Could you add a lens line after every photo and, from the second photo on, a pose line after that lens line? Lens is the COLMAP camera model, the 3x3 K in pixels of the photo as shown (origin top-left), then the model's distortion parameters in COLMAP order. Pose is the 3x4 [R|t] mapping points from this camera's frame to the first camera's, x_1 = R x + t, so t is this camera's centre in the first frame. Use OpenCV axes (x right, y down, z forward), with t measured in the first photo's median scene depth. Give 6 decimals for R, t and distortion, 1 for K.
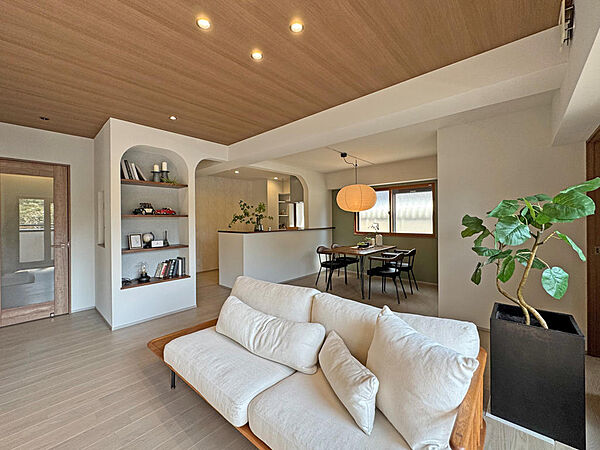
lens RADIAL K [[245.8, 0, 300.0], [0, 245.8, 225.0], [0, 0, 1]] dist [-0.022540, -0.000058]
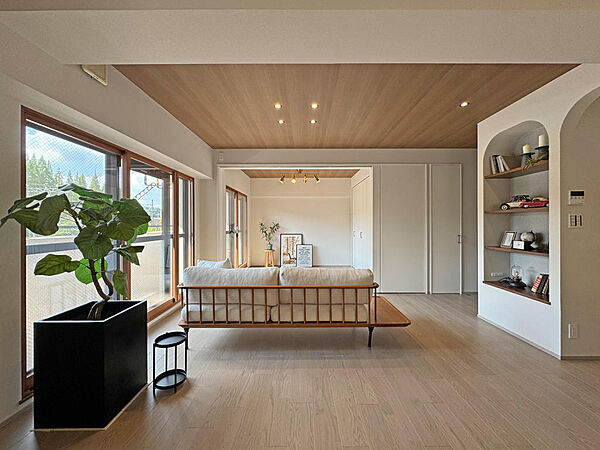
lens RADIAL K [[245.8, 0, 300.0], [0, 245.8, 225.0], [0, 0, 1]] dist [-0.022540, -0.000058]
pose [[-0.743448, 0.009508, -0.668726, 0.279425], [-0.009965, 0.999630, 0.025291, -0.000044], [0.668720, 0.025467, -0.743078, 0.638982]]
